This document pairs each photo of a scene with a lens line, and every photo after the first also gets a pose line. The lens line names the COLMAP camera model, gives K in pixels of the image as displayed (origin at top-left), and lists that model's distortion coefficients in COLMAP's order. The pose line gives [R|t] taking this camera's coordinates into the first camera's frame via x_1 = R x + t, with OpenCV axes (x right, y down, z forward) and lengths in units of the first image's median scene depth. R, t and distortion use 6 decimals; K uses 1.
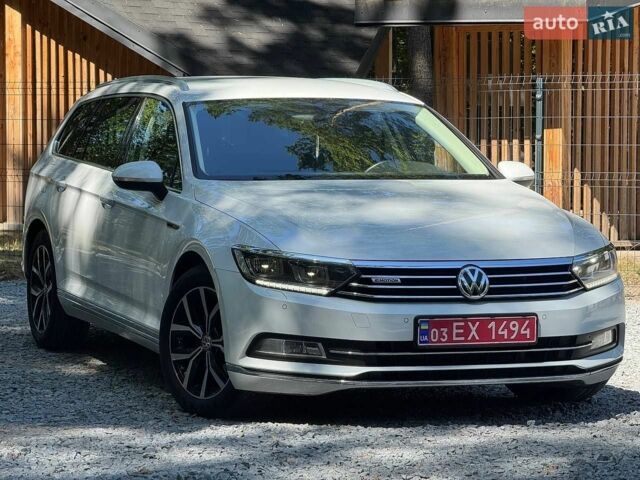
lens RADIAL K [[2177.3, 0, 319.9], [0, 2177.3, 239.6], [0, 0, 1]] dist [-0.074960, 0.000000]
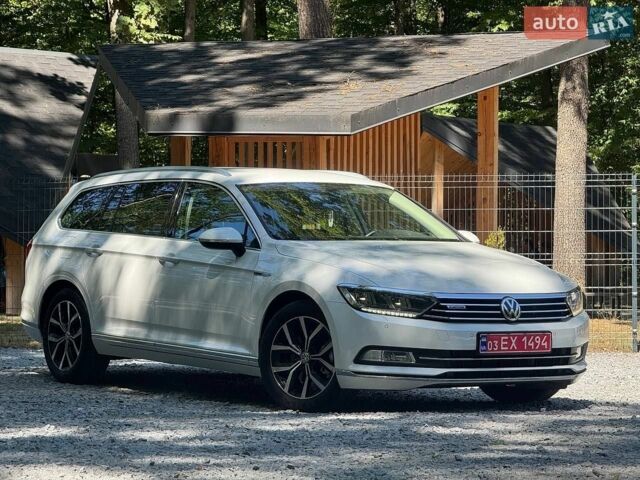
lens RADIAL K [[2177.3, 0, 320.1], [0, 2177.3, 240.2], [0, 0, 1]] dist [-0.074960, 0.000000]
pose [[0.971224, 0.003136, 0.238147, -0.383960], [0.009834, 0.998533, -0.053253, 0.048769], [-0.237964, 0.054063, 0.969768, -0.340660]]
